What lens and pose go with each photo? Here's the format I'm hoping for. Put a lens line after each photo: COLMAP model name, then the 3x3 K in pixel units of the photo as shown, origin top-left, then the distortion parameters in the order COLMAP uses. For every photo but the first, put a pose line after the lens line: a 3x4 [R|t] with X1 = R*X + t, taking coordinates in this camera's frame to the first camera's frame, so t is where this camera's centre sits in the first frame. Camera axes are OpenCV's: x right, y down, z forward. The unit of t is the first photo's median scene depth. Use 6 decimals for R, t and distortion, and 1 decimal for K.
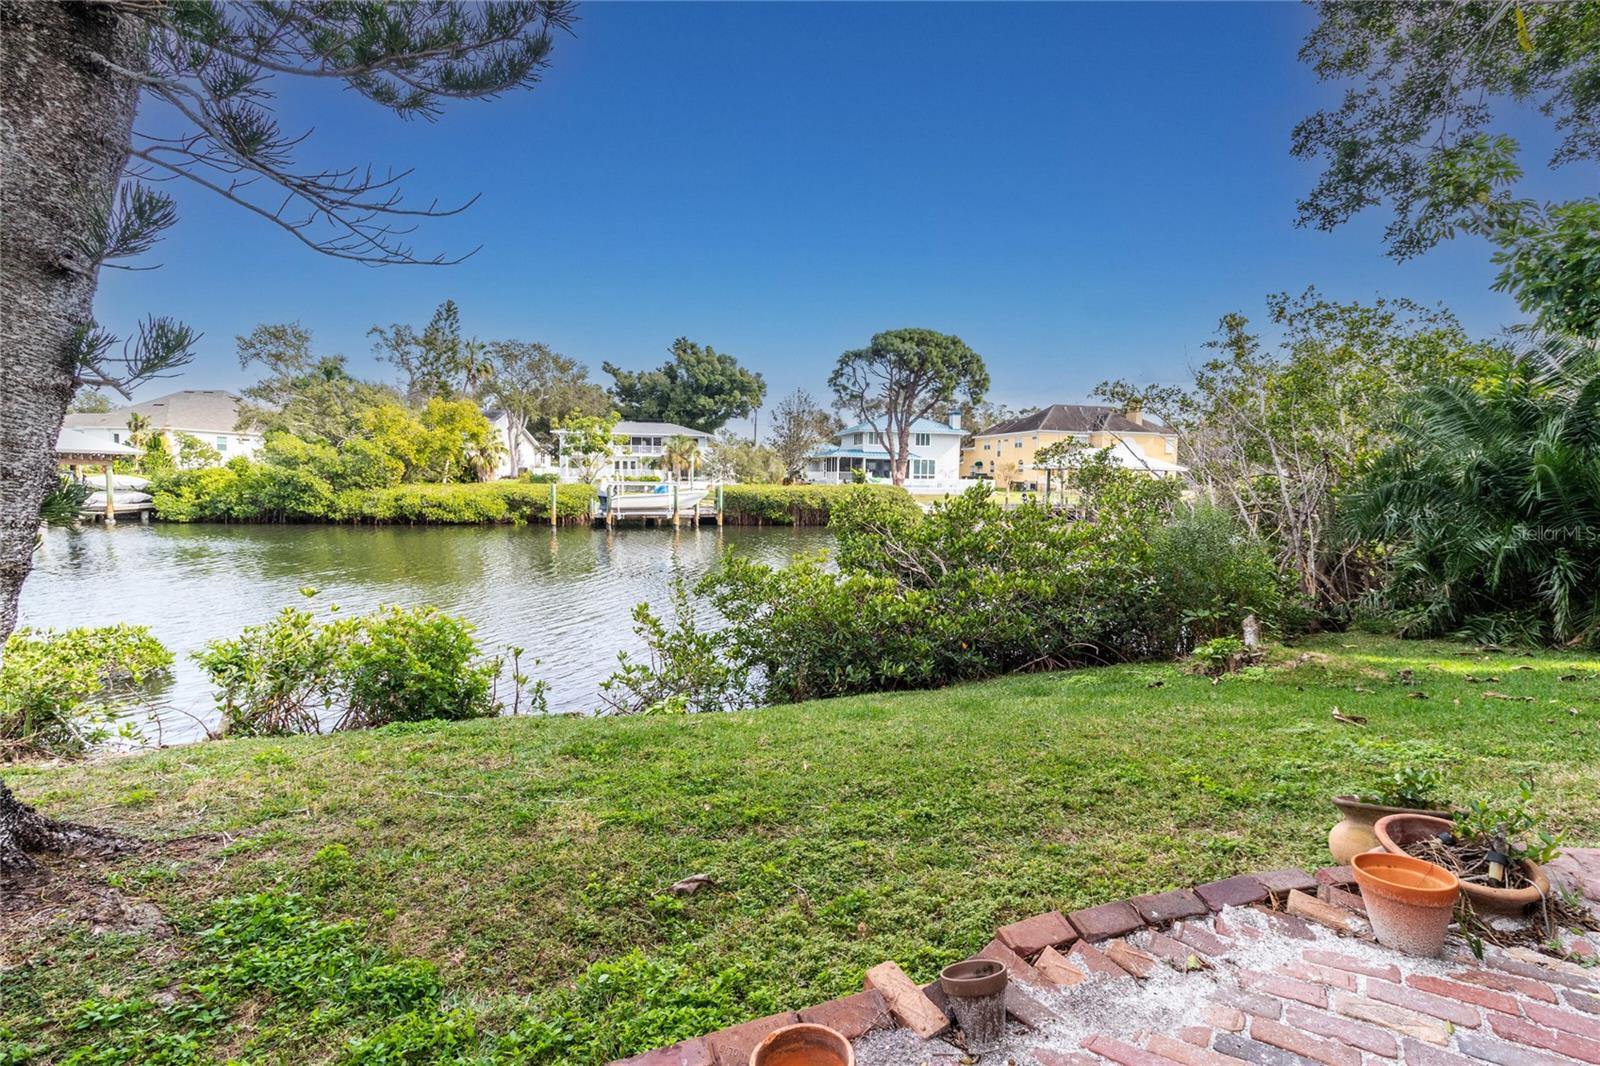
lens RADIAL K [[734.7, 0, 820.0], [0, 734.7, 520.5], [0, 0, 1]] dist [0.002577, 0.000747]
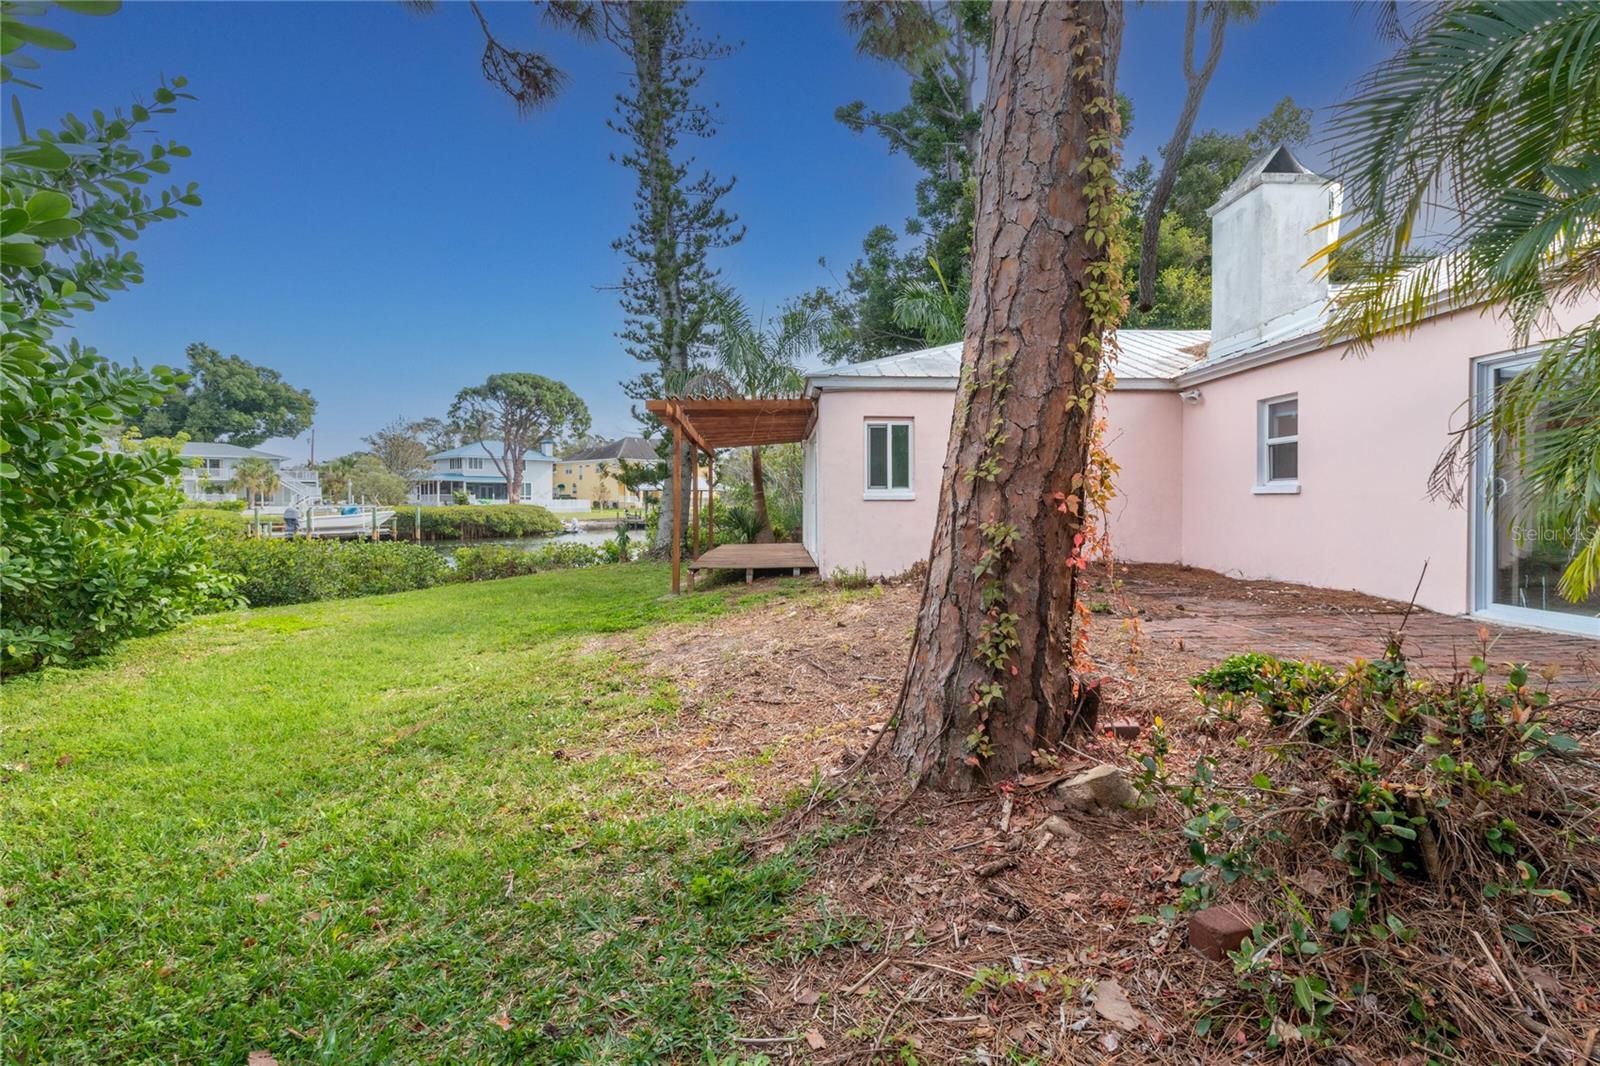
lens RADIAL K [[734.7, 0, 789.2], [0, 734.7, 495.4], [0, 0, 1]] dist [0.002577, 0.000747]
pose [[0.838180, -0.011715, 0.545268, -0.163931], [0.045477, 0.997789, -0.048470, 0.012616], [-0.543494, 0.065424, 0.836859, -0.208207]]
